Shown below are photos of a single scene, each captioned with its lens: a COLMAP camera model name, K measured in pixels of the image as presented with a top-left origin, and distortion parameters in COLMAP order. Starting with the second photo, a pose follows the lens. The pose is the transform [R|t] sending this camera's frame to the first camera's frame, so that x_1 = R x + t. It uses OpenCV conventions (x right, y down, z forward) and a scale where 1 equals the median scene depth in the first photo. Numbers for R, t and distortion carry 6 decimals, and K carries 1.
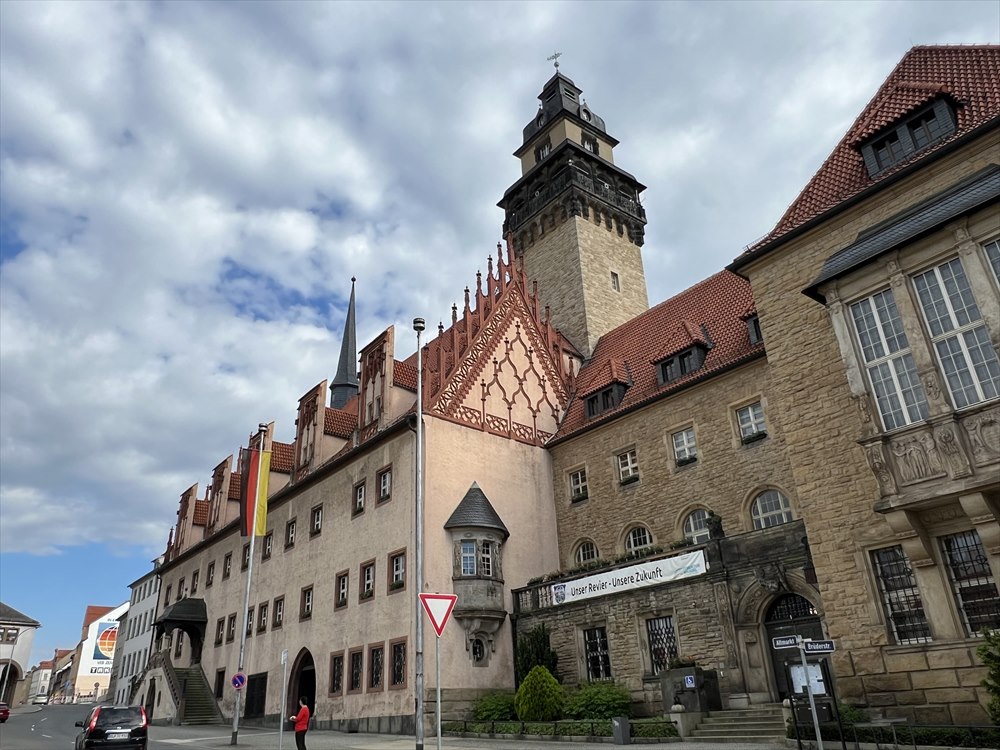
lens RADIAL K [[732.8, 0, 500.0], [0, 732.8, 375.0], [0, 0, 1]] dist [0.008871, 0.000306]
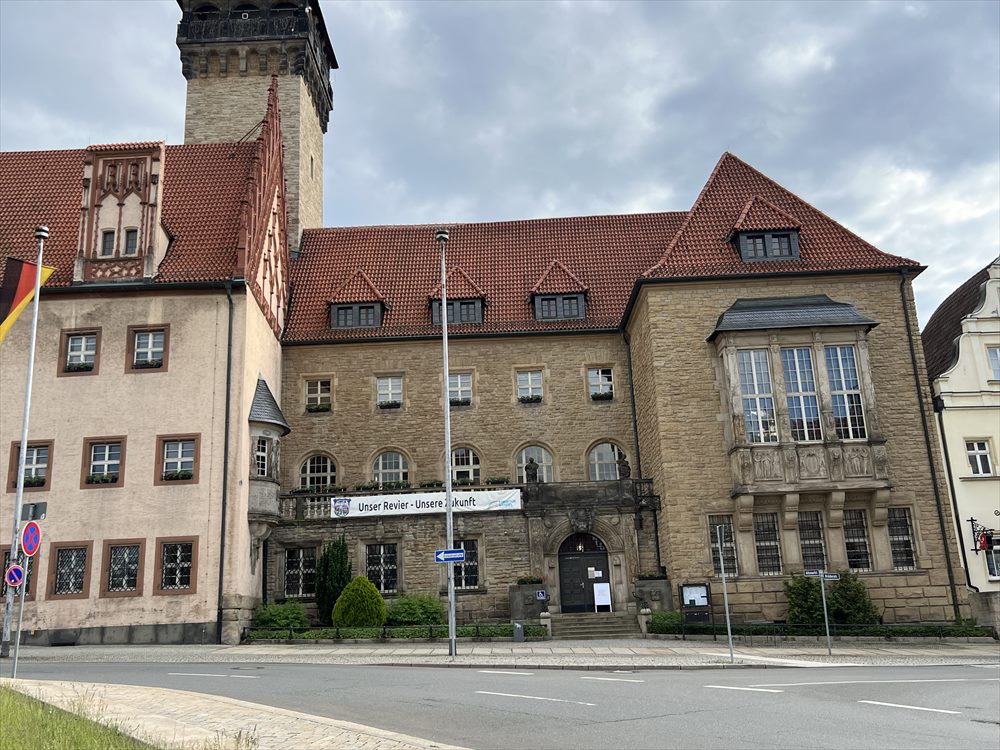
lens RADIAL K [[888.5, 0, 500.0], [0, 888.5, 375.0], [0, 0, 1]] dist [0.151542, -0.321655]
pose [[0.629428, 0.220715, 0.745054, -0.771301], [-0.320745, 0.947117, -0.009607, 0.079878], [-0.707773, -0.232926, 0.666935, 0.098776]]
